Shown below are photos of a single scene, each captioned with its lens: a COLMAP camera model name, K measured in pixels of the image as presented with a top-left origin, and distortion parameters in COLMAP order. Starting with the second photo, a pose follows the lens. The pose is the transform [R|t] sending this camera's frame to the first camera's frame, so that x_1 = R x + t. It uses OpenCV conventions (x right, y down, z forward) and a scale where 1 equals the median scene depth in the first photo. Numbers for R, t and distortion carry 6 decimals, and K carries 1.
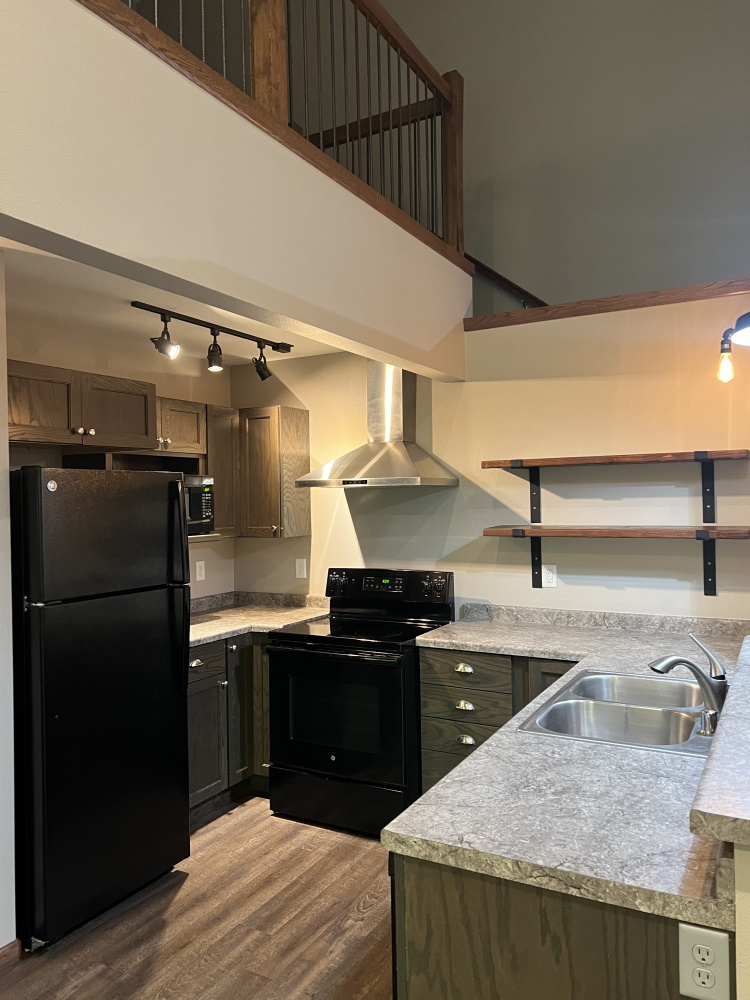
lens RADIAL K [[749.3, 0, 363.9], [0, 749.3, 506.4], [0, 0, 1]] dist [0.089880, -0.097935]
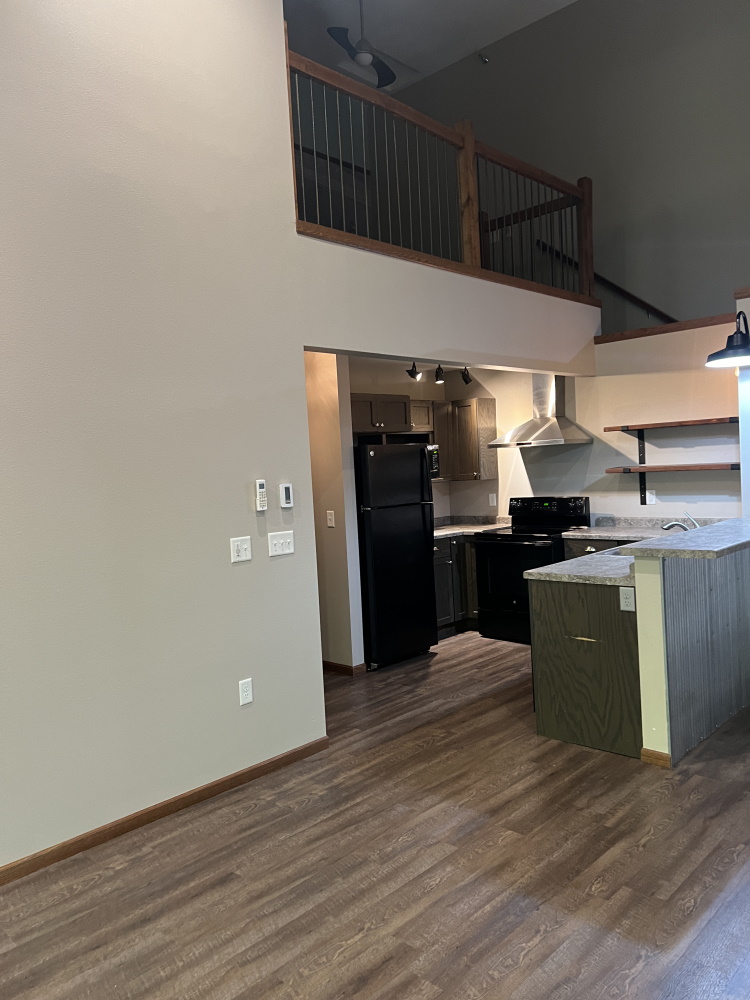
lens RADIAL K [[749.3, 0, 363.9], [0, 749.3, 506.4], [0, 0, 1]] dist [0.089880, -0.097935]
pose [[0.967328, -0.021746, -0.252594, 0.061696], [0.035048, 0.998219, 0.048284, 0.012810], [0.251094, -0.055559, 0.966367, -0.696104]]
